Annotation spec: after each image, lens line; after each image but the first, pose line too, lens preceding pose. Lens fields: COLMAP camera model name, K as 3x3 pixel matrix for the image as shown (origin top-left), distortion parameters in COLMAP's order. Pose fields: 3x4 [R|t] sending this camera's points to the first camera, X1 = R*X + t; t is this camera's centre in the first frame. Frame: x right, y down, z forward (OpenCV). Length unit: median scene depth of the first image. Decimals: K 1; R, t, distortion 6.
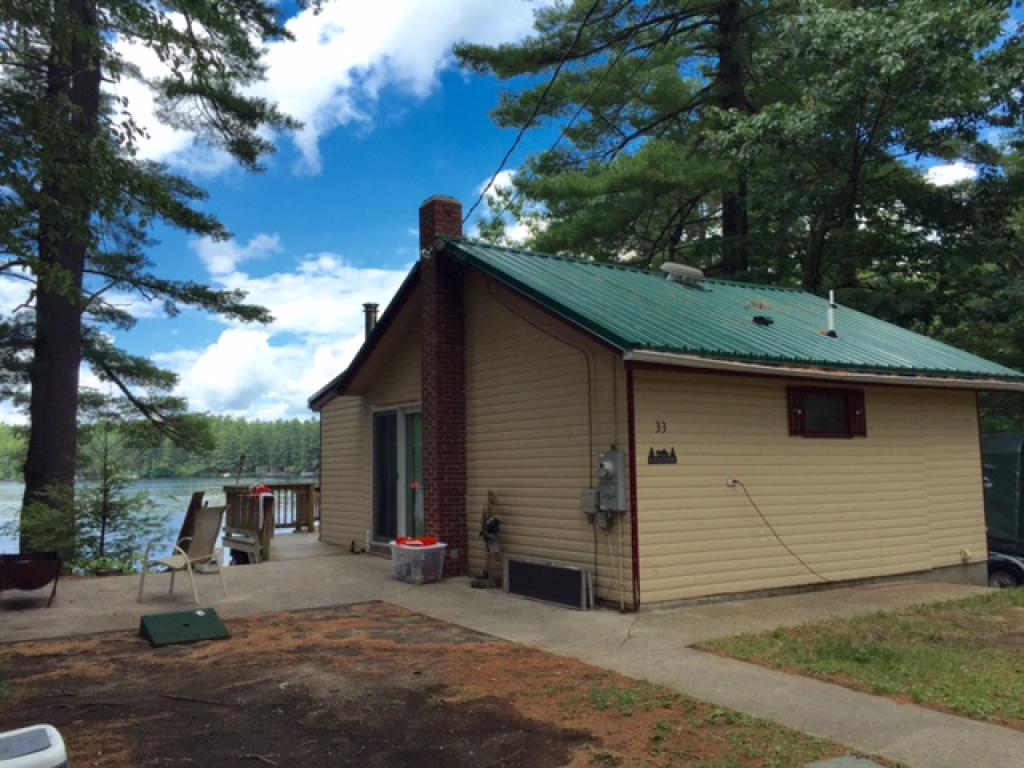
lens RADIAL K [[858.0, 0, 512.0], [0, 858.0, 384.0], [0, 0, 1]] dist [0.084989, -0.134006]
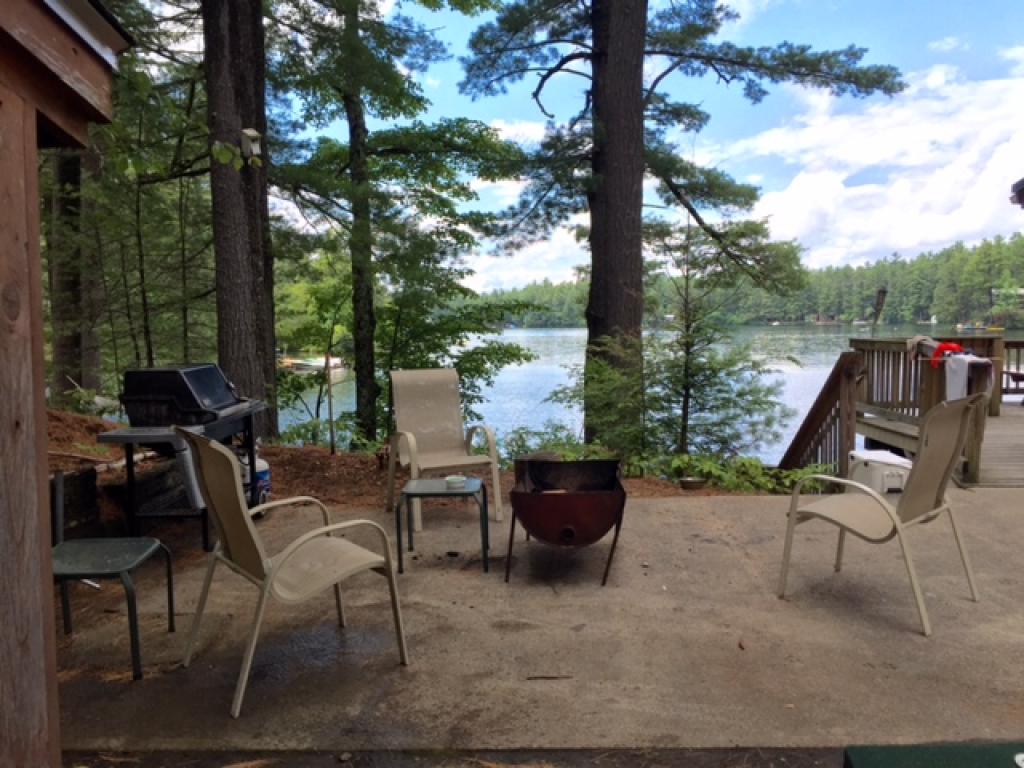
lens RADIAL K [[858.0, 0, 512.0], [0, 858.0, 384.0], [0, 0, 1]] dist [0.084989, -0.134006]
pose [[0.818939, 0.045901, -0.572041, -0.185273], [0.054173, 0.986162, 0.156685, 0.039999], [0.571317, -0.159305, 0.805120, 0.364724]]
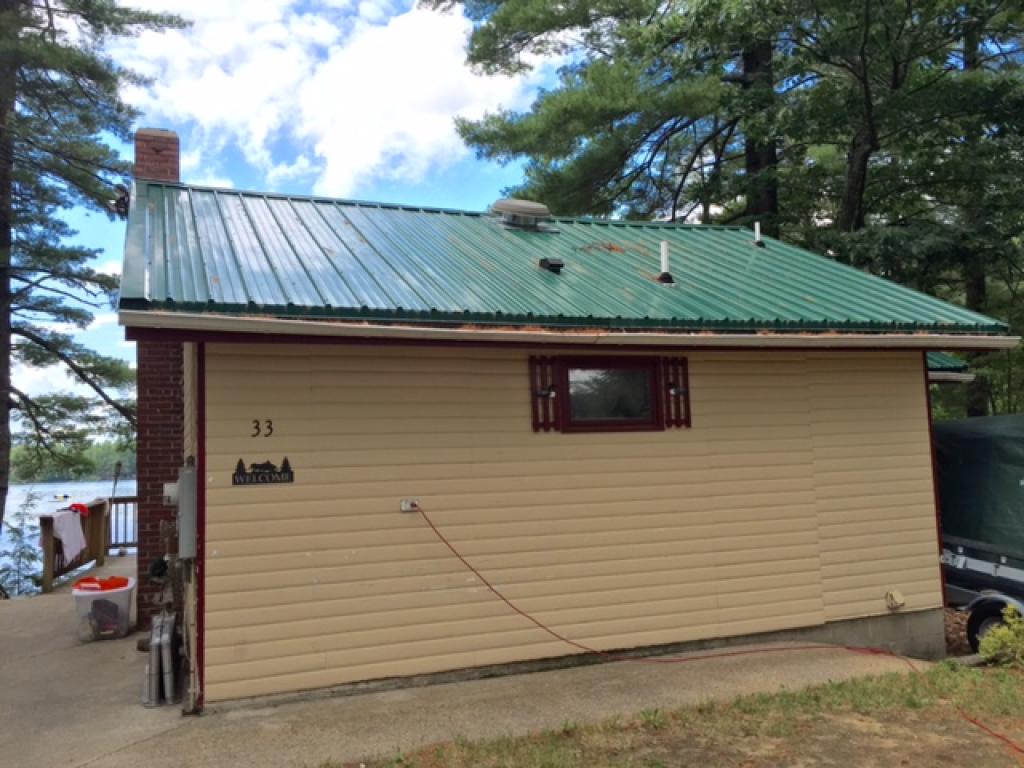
lens RADIAL K [[858.0, 0, 512.0], [0, 858.0, 384.0], [0, 0, 1]] dist [0.084989, -0.134006]
pose [[0.978920, -0.038987, -0.200488, 0.281782], [0.041908, 0.999068, 0.010347, 0.010233], [0.199898, -0.018531, 0.979642, 0.224821]]
